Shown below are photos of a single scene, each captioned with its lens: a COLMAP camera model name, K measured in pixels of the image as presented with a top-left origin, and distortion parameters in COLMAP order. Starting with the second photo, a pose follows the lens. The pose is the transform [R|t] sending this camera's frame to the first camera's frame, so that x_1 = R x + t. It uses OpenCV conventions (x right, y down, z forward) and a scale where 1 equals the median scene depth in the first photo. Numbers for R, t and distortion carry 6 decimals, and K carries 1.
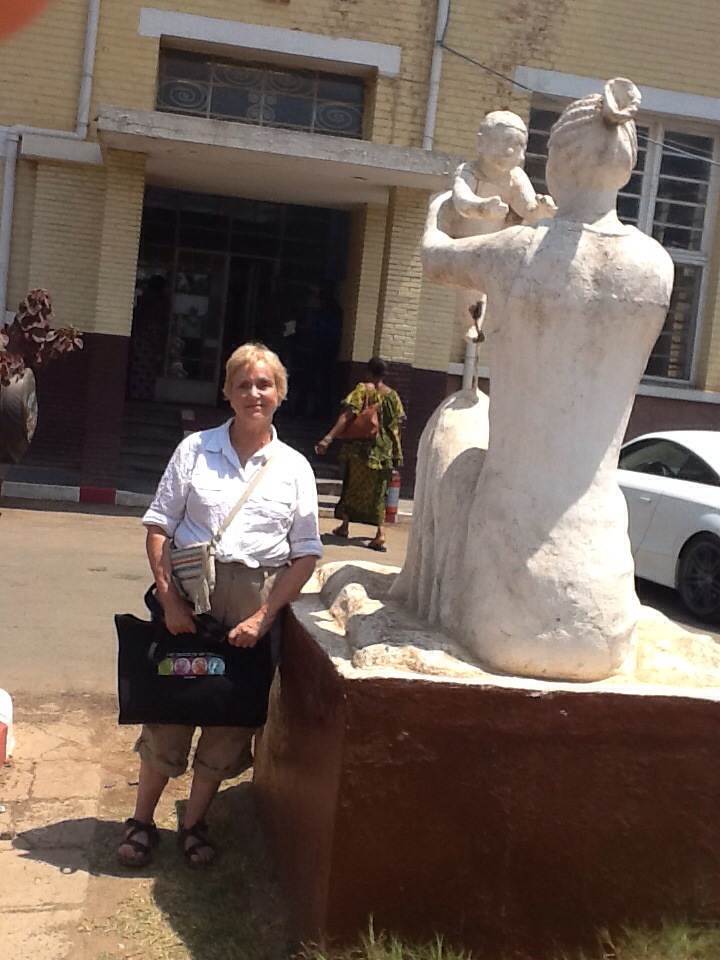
lens RADIAL K [[1220.3, 0, 360.8], [0, 1220.3, 479.6], [0, 0, 1]] dist [0.006773, 0.000000]
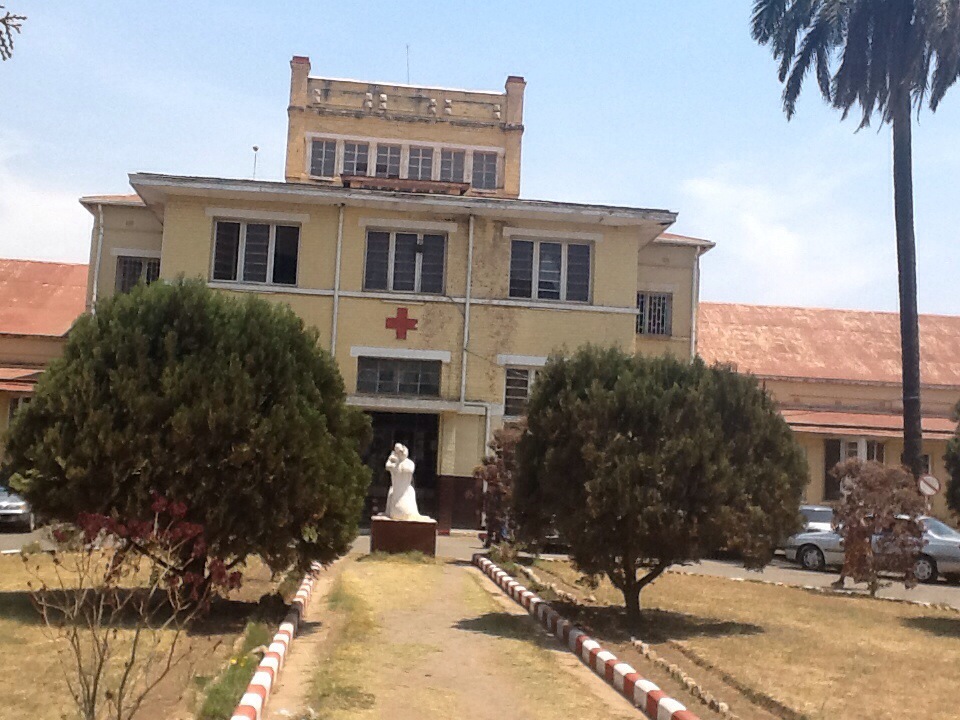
lens RADIAL K [[1220.3, 0, 479.3], [0, 1220.3, 358.9], [0, 0, 1]] dist [0.006773, 0.000000]
pose [[0.994609, -0.065443, -0.080443, 0.298901], [0.049992, 0.982219, -0.180961, 0.129122], [0.090855, 0.175964, 0.980195, -1.510800]]
